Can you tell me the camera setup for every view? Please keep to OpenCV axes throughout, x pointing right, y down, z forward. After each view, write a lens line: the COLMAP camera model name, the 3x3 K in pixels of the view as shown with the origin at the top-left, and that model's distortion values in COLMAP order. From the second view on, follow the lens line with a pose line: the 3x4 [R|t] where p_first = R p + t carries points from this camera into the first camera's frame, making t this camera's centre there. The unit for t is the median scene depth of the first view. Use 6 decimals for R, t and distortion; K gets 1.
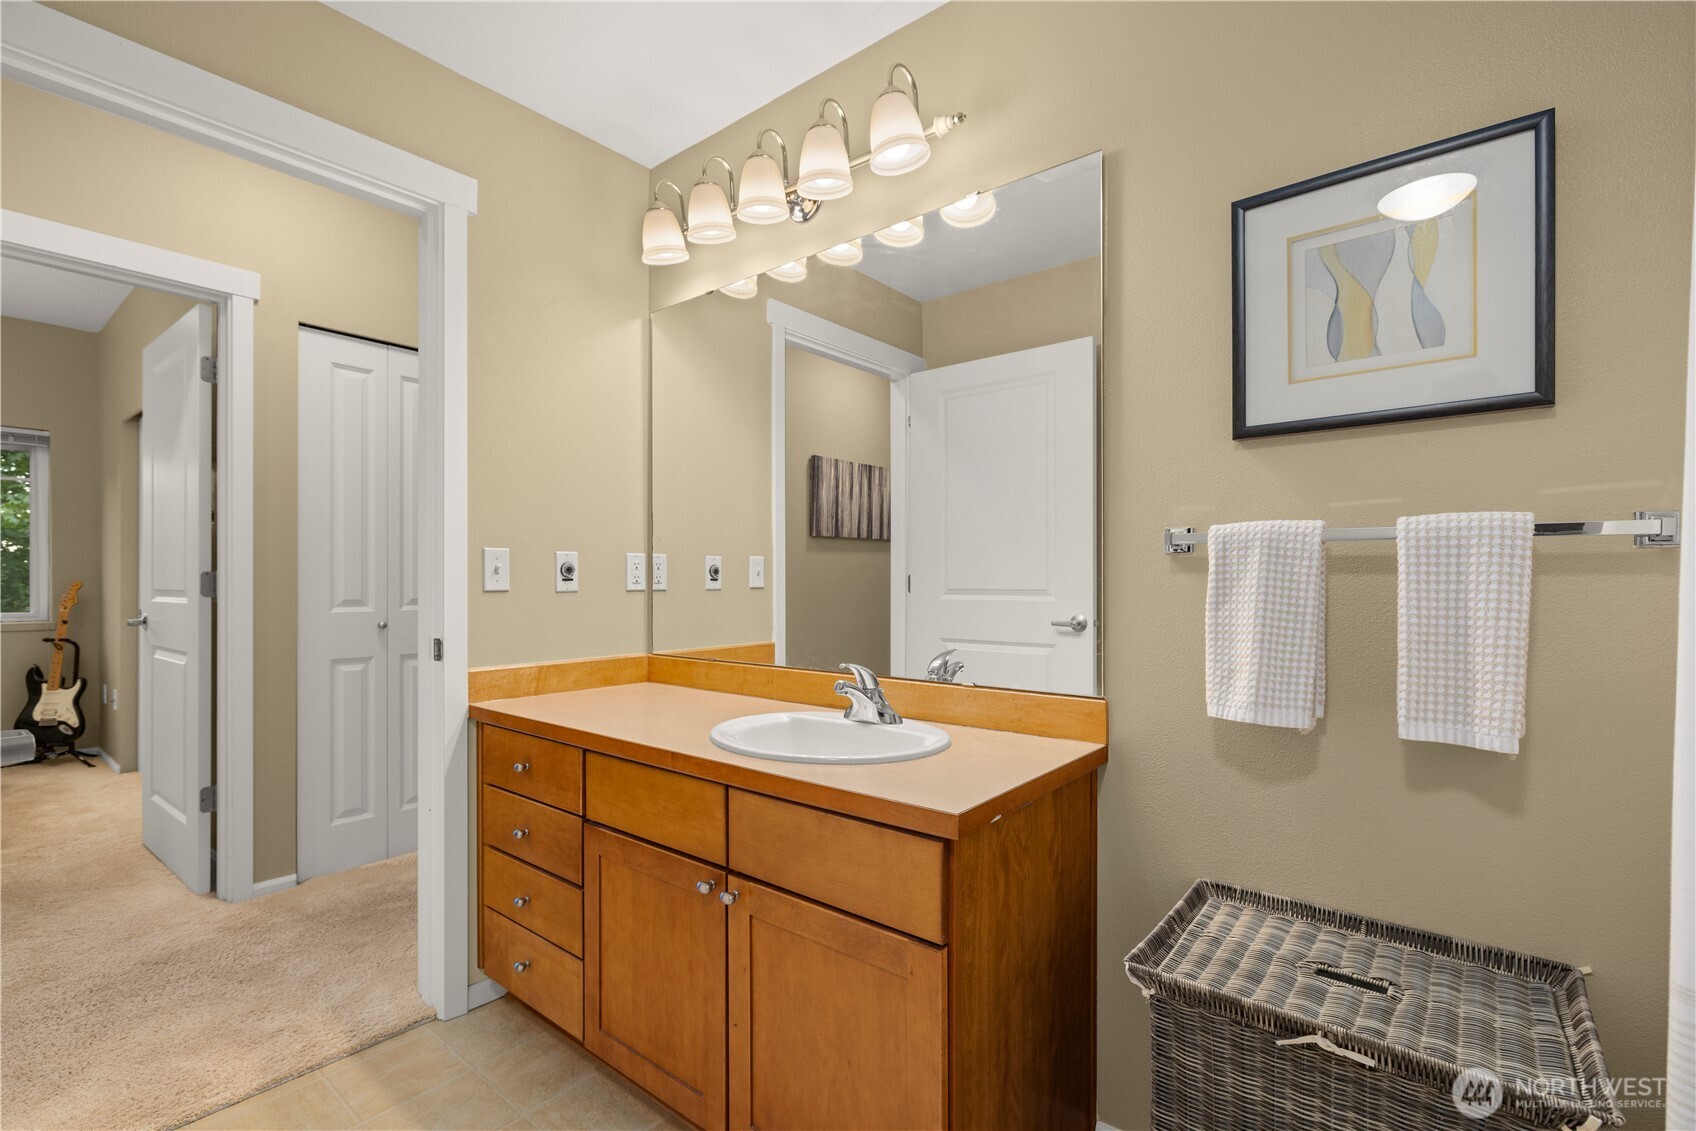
lens RADIAL K [[764.2, 0, 841.0], [0, 764.2, 579.9], [0, 0, 1]] dist [-0.009024, 0.000148]
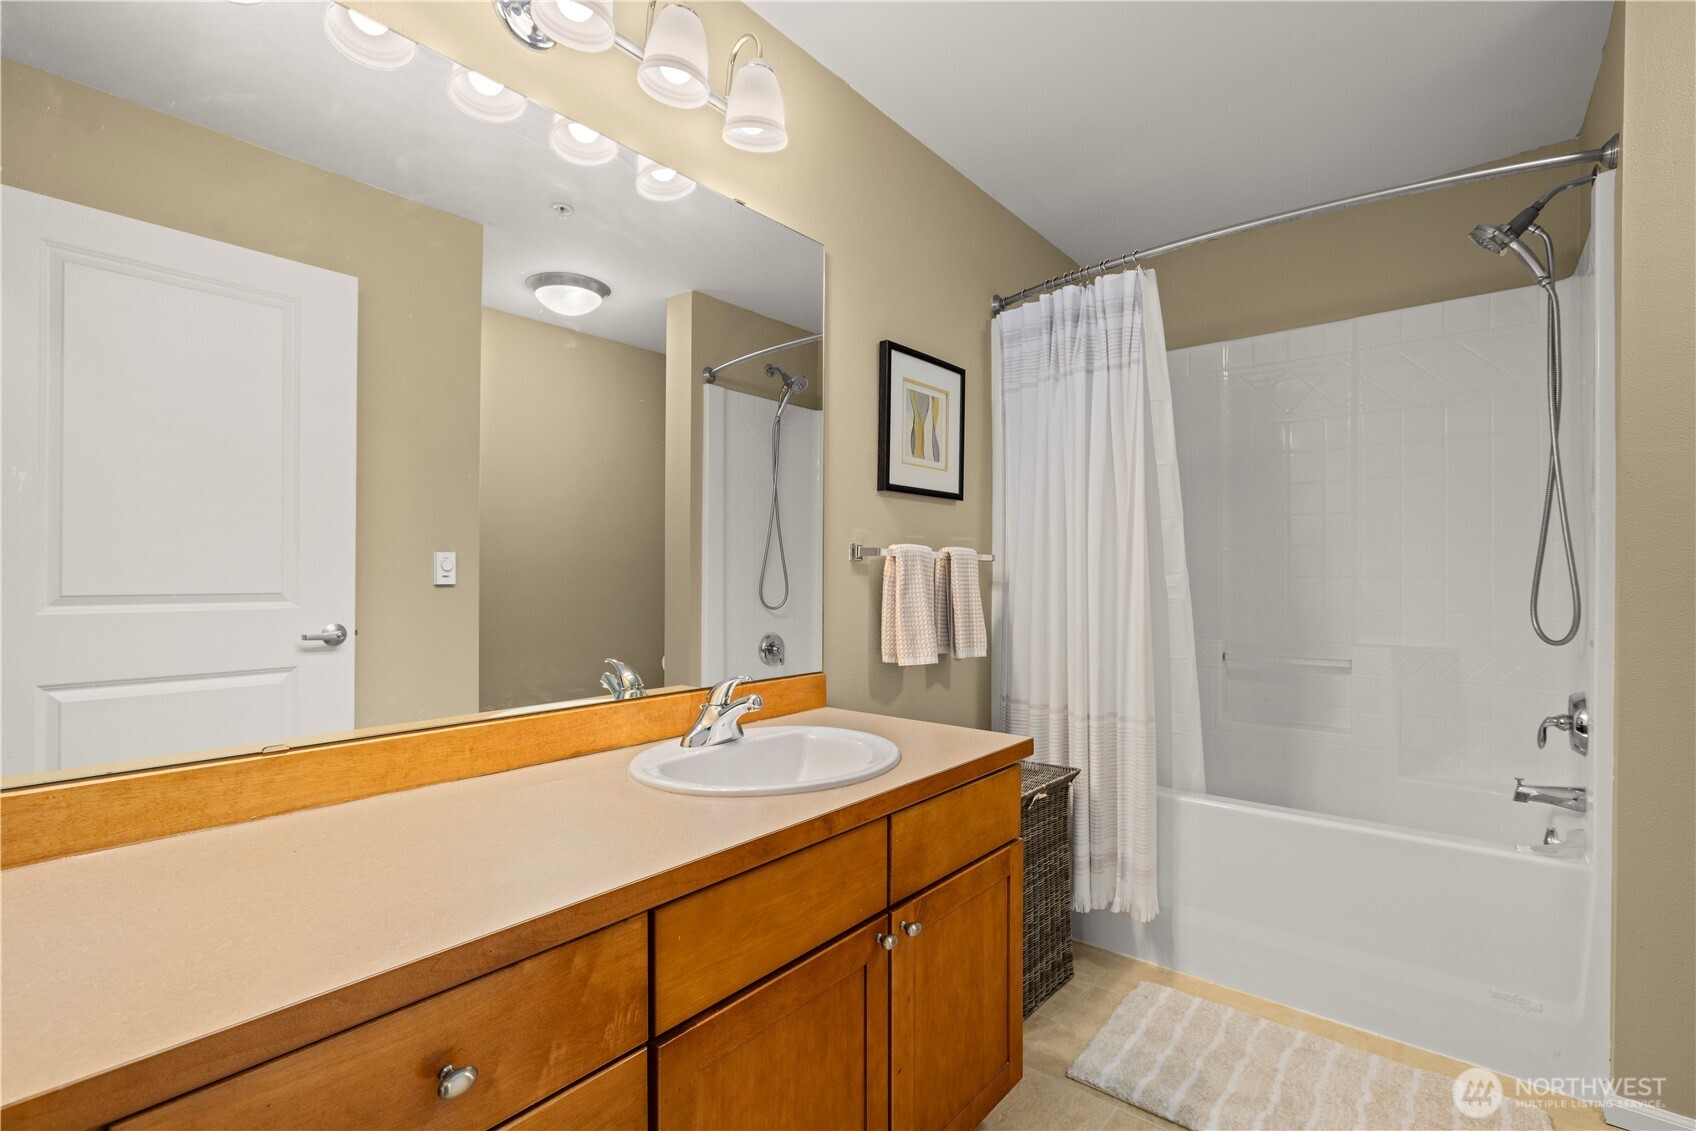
lens RADIAL K [[764.2, 0, 843.4], [0, 764.2, 575.1], [0, 0, 1]] dist [-0.009024, 0.000148]
pose [[0.008359, 0.000600, 0.999965, -1.028726], [0.000972, 0.999999, -0.000608, -0.007552], [-0.999965, 0.000977, 0.008359, 1.038665]]
